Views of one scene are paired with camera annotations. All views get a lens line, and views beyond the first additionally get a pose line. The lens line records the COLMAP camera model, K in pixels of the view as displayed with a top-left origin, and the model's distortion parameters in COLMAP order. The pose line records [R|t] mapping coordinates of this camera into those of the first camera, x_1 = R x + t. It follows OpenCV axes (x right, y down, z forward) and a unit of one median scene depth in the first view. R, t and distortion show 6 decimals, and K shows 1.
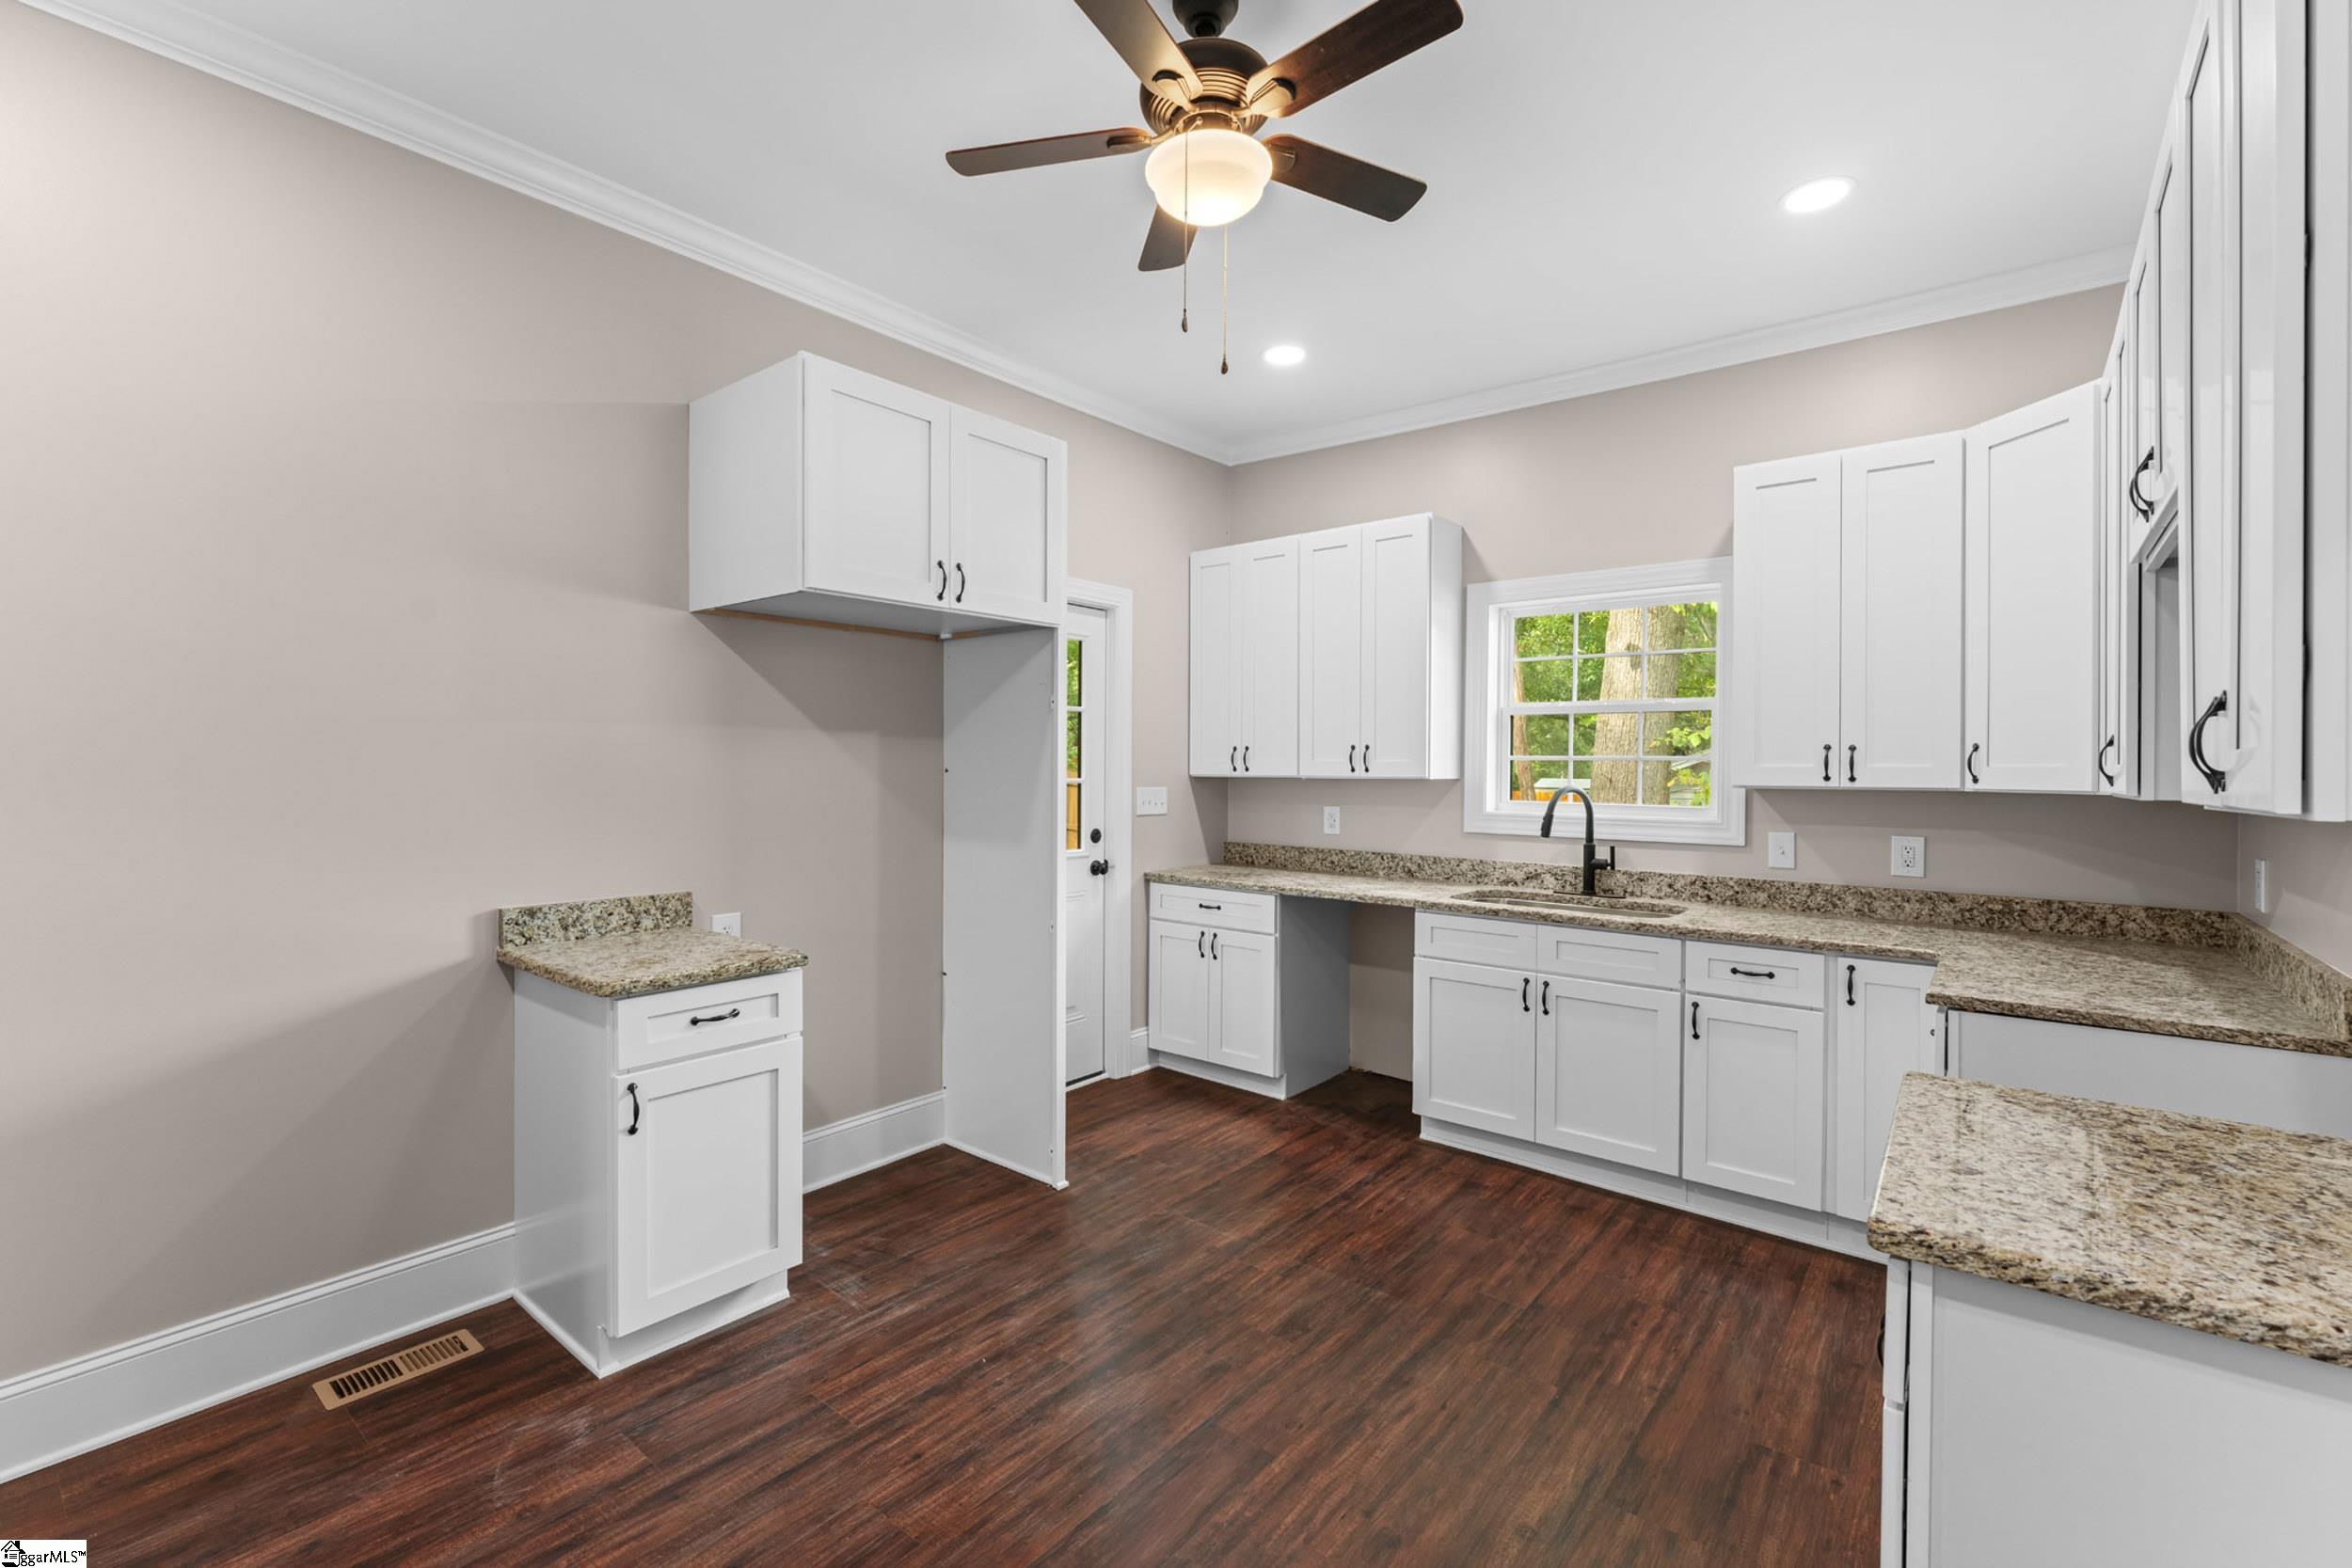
lens RADIAL K [[1004.9, 0, 1183.6], [0, 1004.9, 765.9], [0, 0, 1]] dist [0.003640, 0.000316]
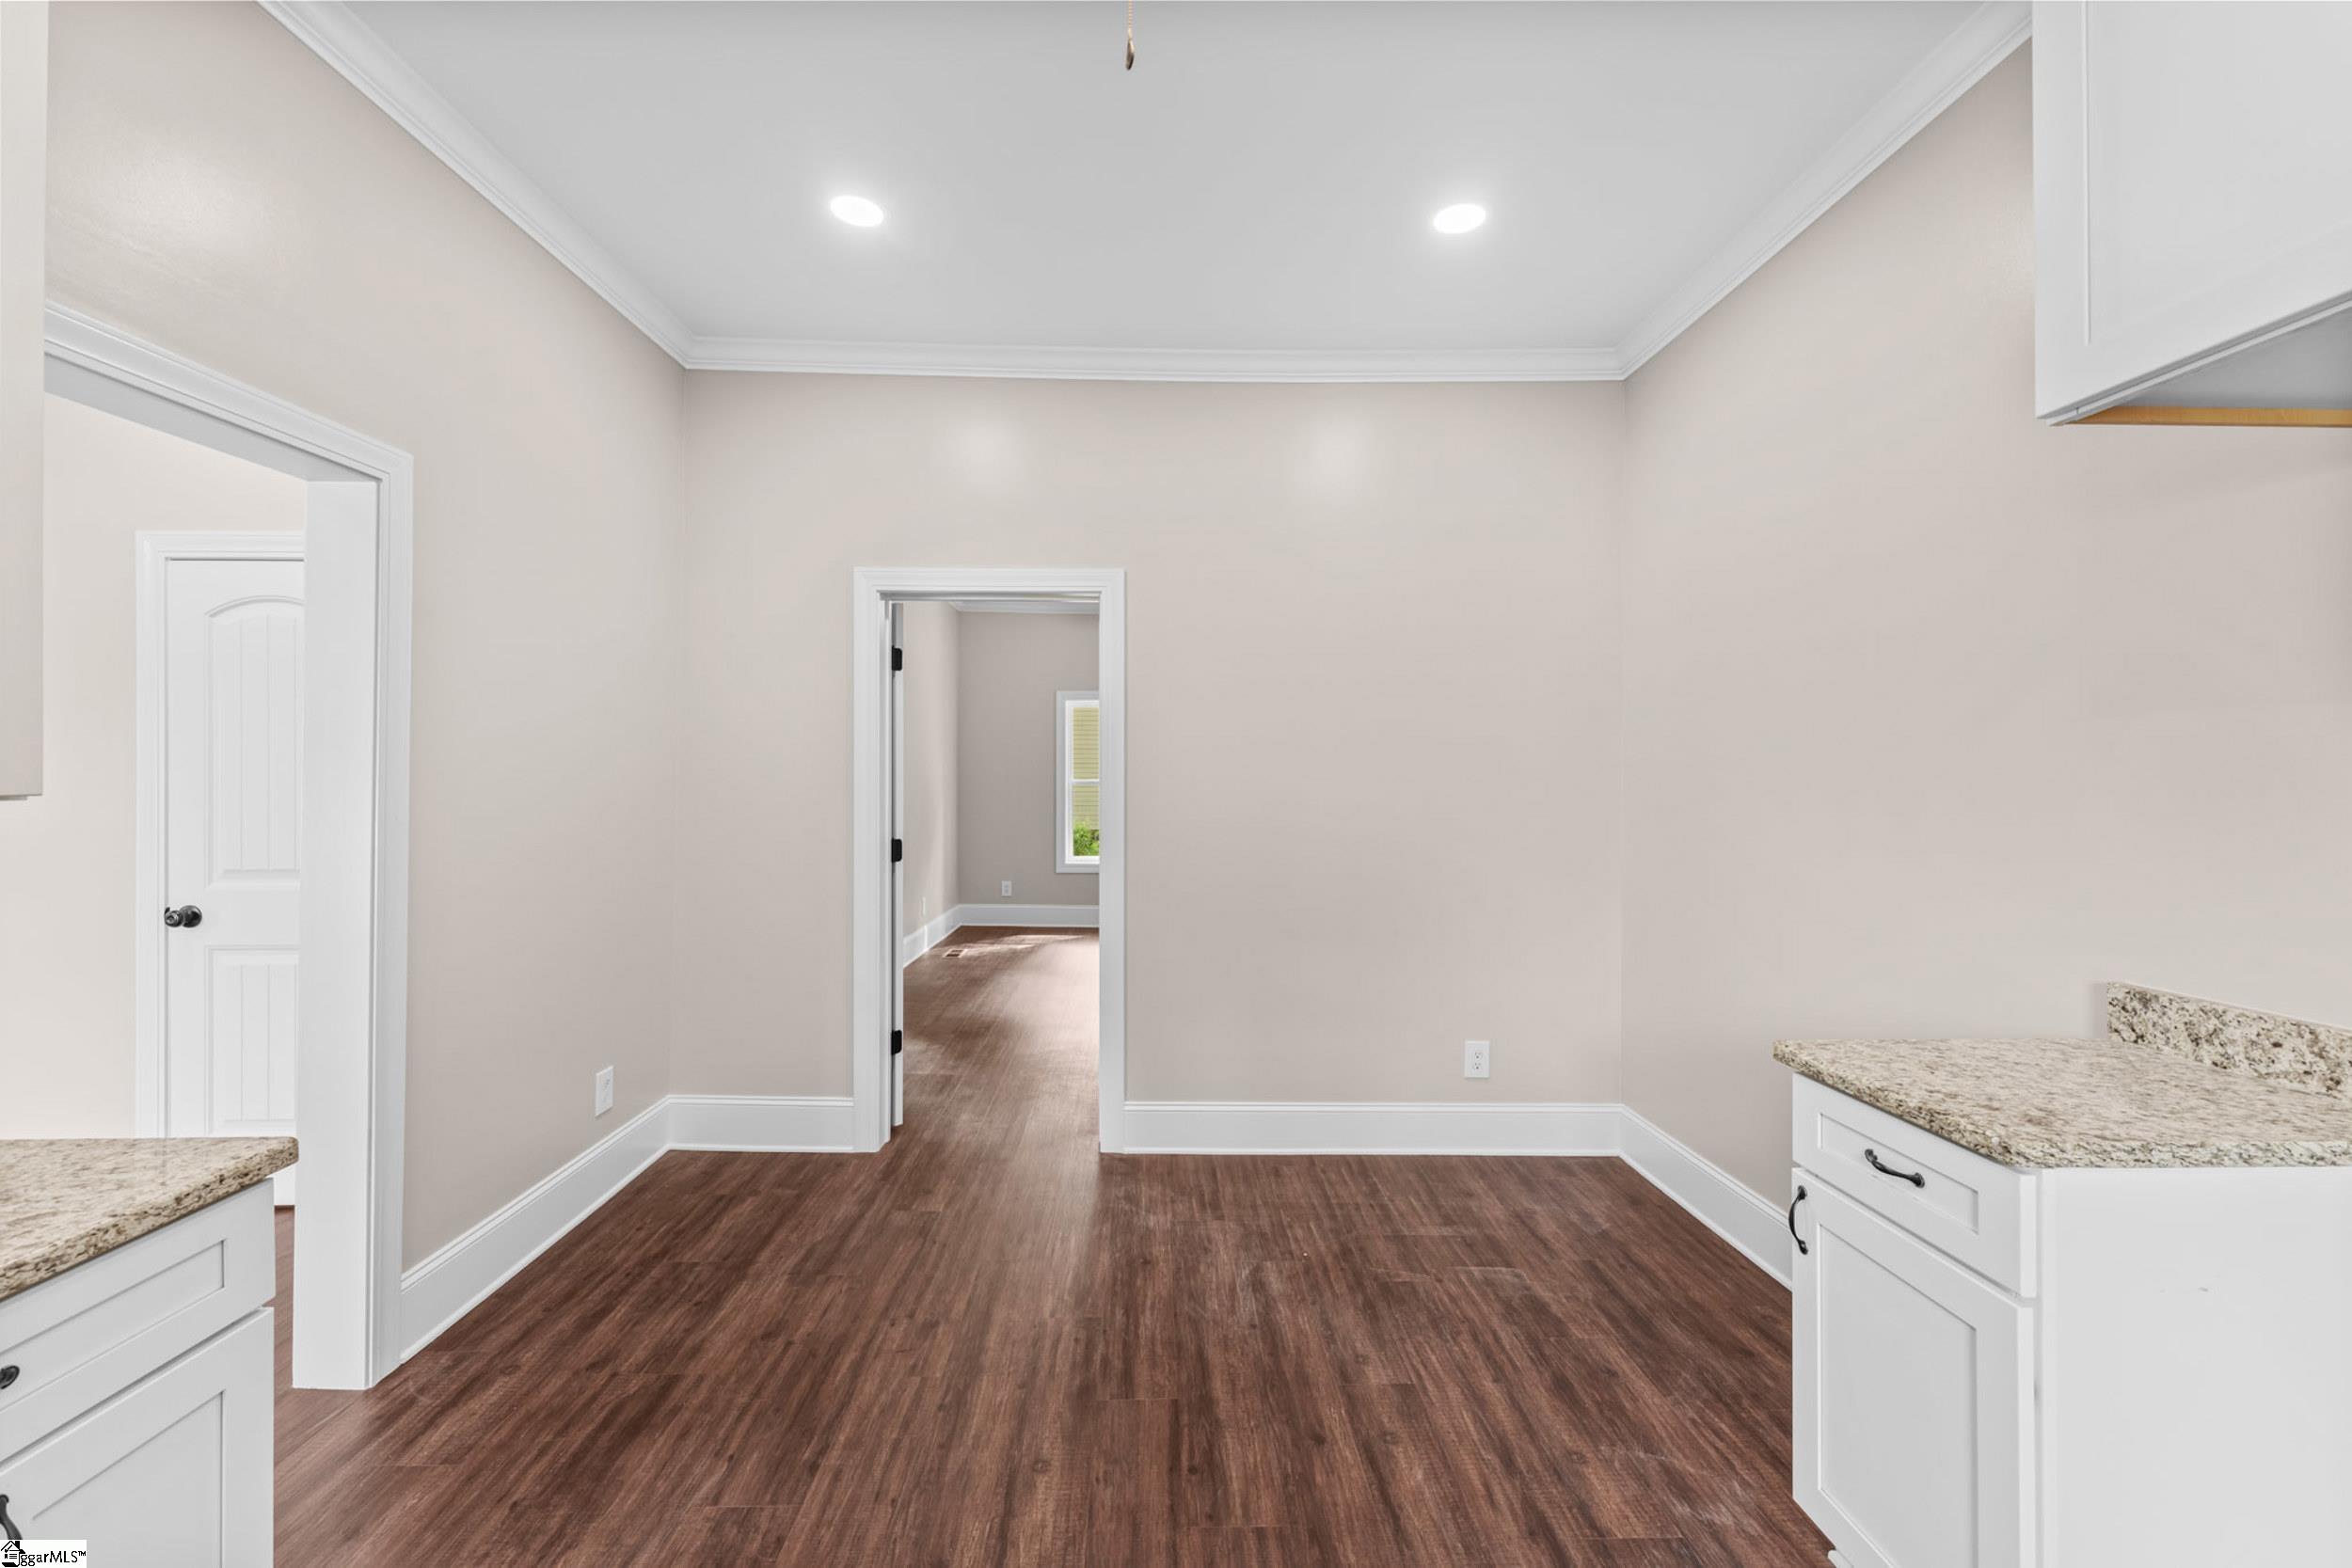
lens RADIAL K [[947.2, 0, 1162.6], [0, 947.2, 774.7], [0, 0, 1]] dist [0.000931, 0.000154]
pose [[-0.771359, -0.011673, -0.636293, 0.307482], [-0.006494, 0.999924, -0.010471, 0.009164], [0.636367, -0.003945, -0.771377, 1.278868]]
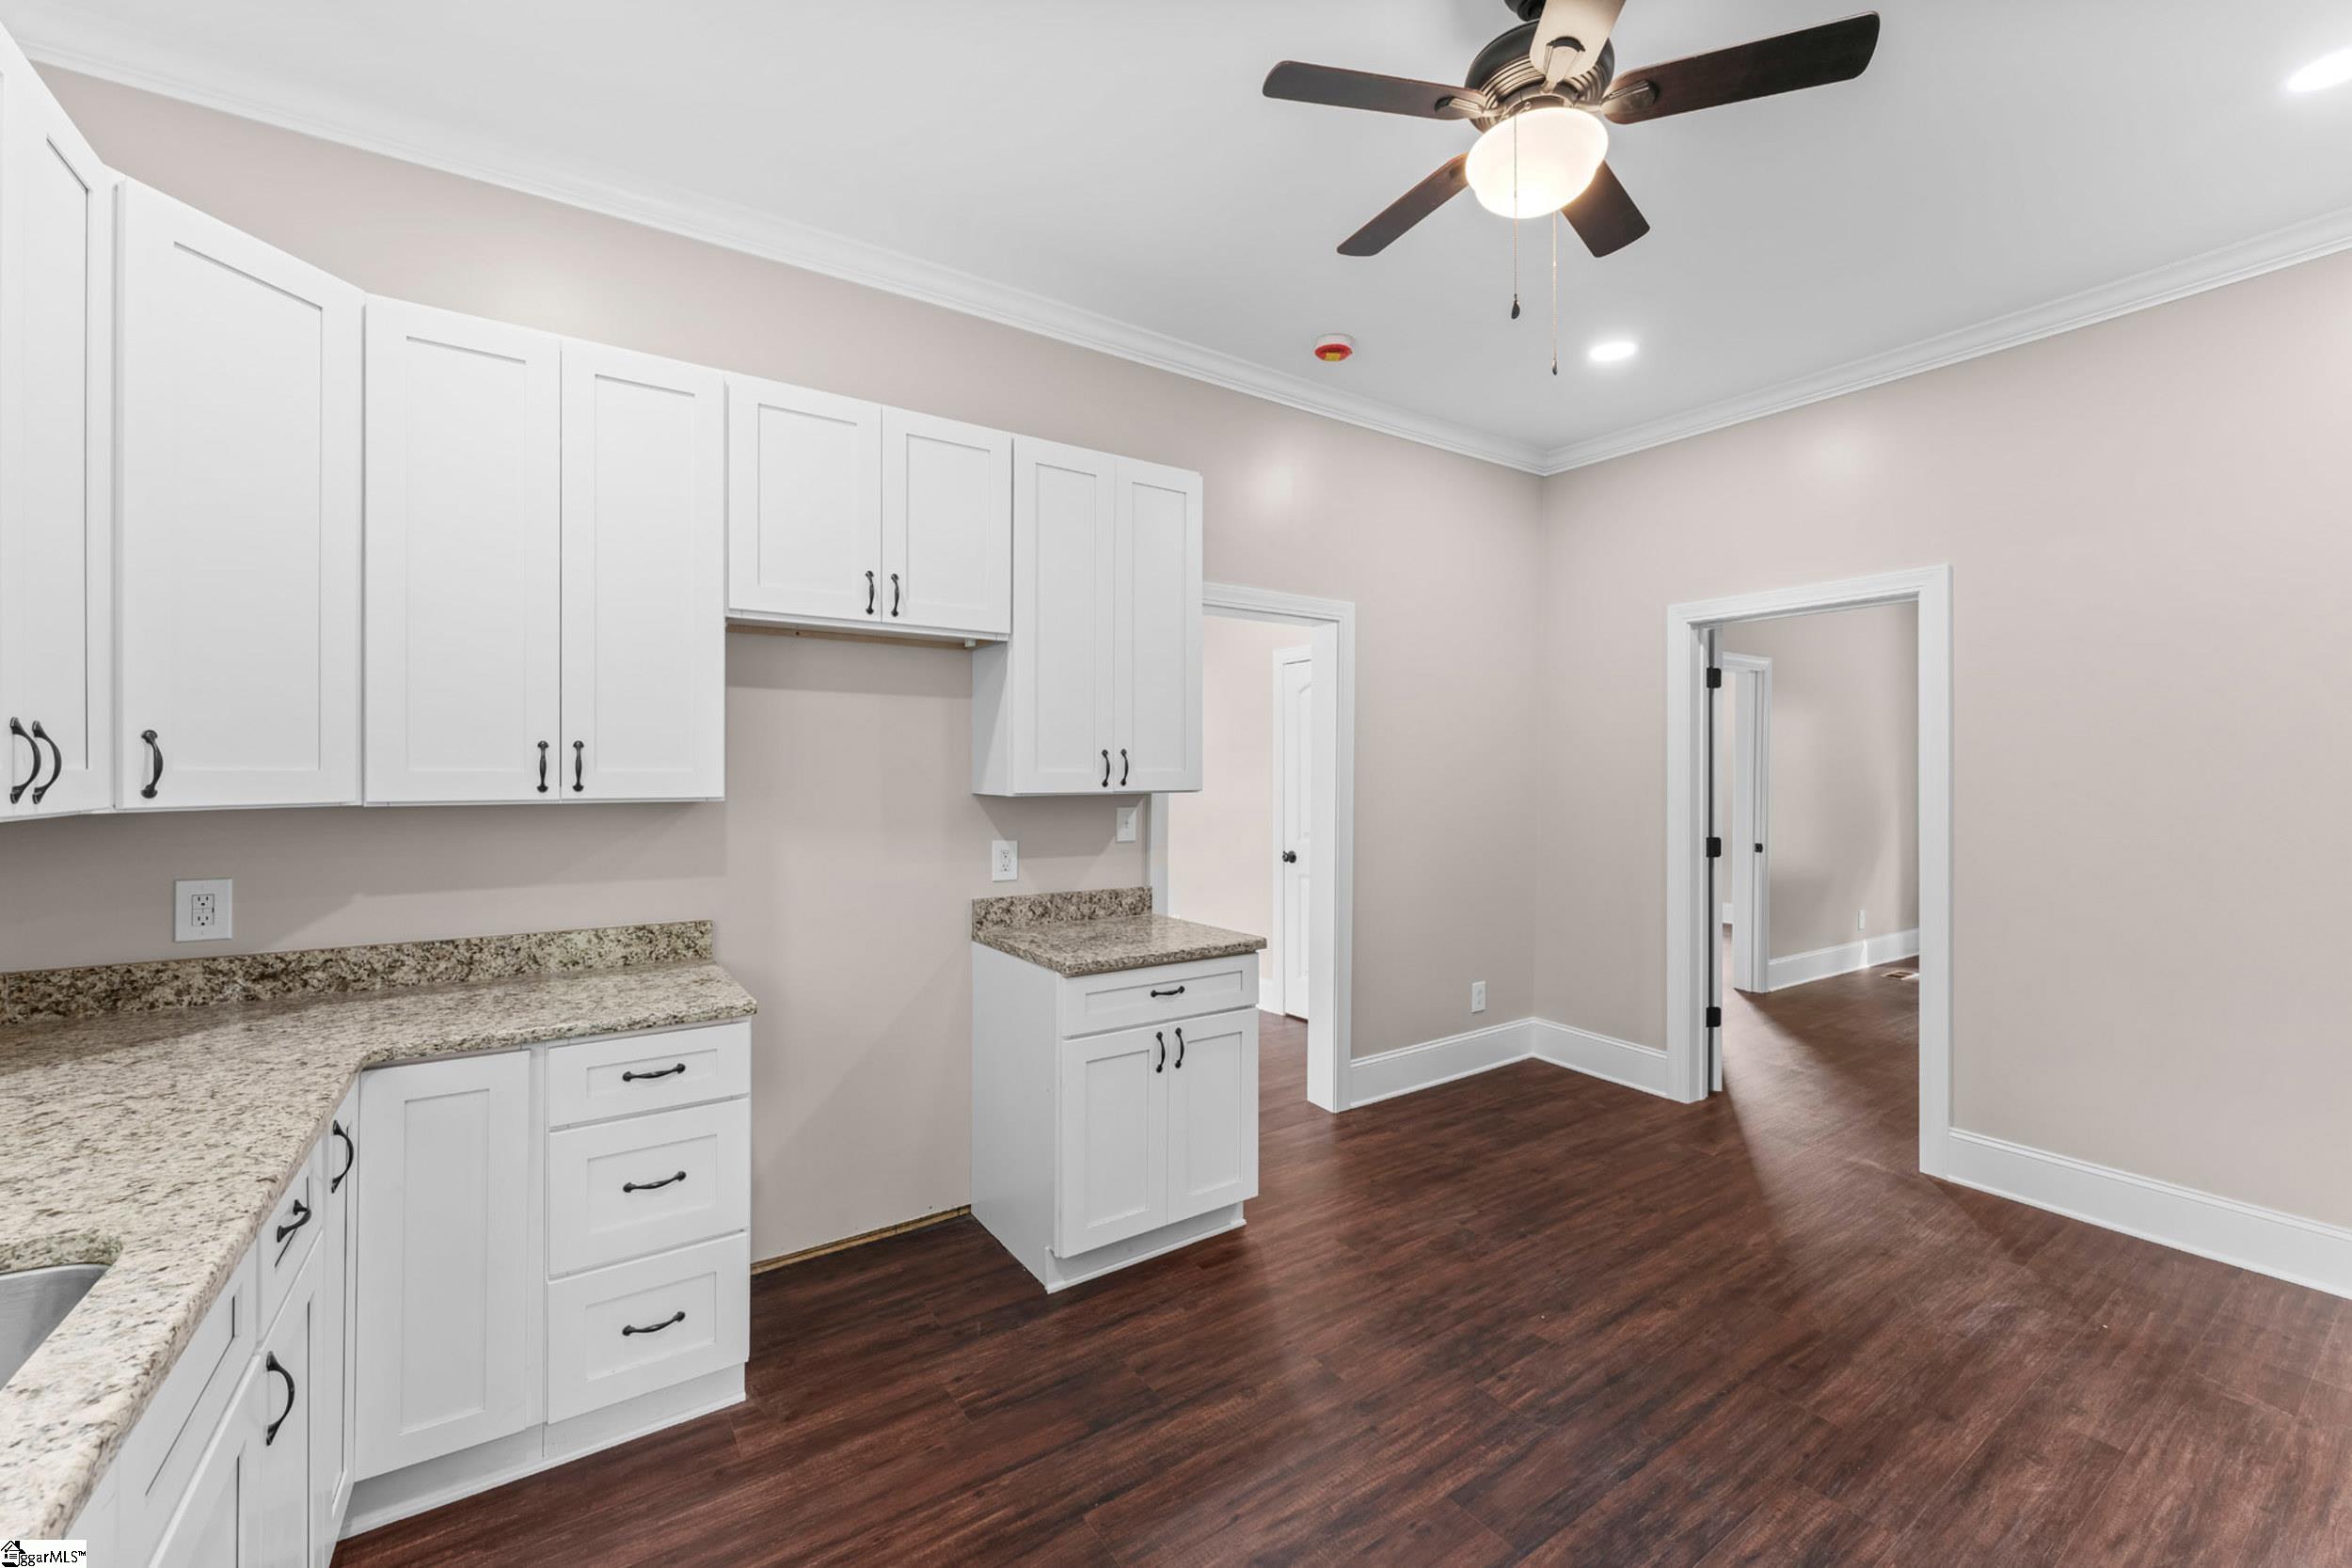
lens RADIAL K [[947.2, 0, 1175.1], [0, 947.2, 775.1], [0, 0, 1]] dist [0.000931, 0.000154]
pose [[-0.954797, -0.010783, 0.297063, 0.073145], [-0.011716, 0.999930, -0.001360, -0.000695], [-0.297028, -0.004779, -0.954857, 1.813057]]
